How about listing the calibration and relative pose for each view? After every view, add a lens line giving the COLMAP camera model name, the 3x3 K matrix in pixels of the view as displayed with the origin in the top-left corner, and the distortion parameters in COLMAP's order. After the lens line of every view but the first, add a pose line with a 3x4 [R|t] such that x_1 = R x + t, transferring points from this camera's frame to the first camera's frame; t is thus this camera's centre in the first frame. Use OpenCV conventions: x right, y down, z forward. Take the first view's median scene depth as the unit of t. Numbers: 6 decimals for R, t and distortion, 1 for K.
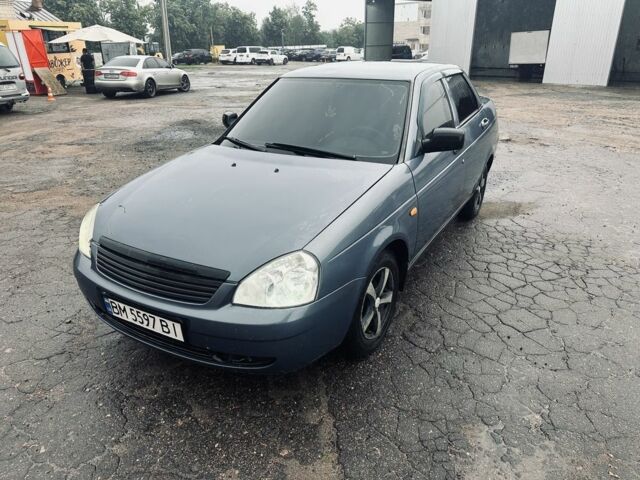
lens RADIAL K [[543.7, 0, 320.0], [0, 543.7, 240.0], [0, 0, 1]] dist [0.047776, -0.078232]
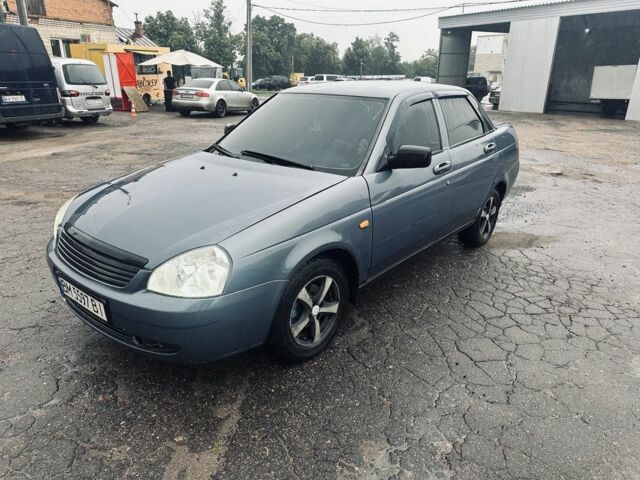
lens RADIAL K [[543.7, 0, 320.0], [0, 543.7, 240.0], [0, 0, 1]] dist [0.047776, -0.078232]
pose [[0.978979, 0.082214, -0.186657, 0.221091], [-0.092586, 0.994570, -0.047532, 0.024697], [0.181735, 0.063815, 0.981275, 0.006250]]
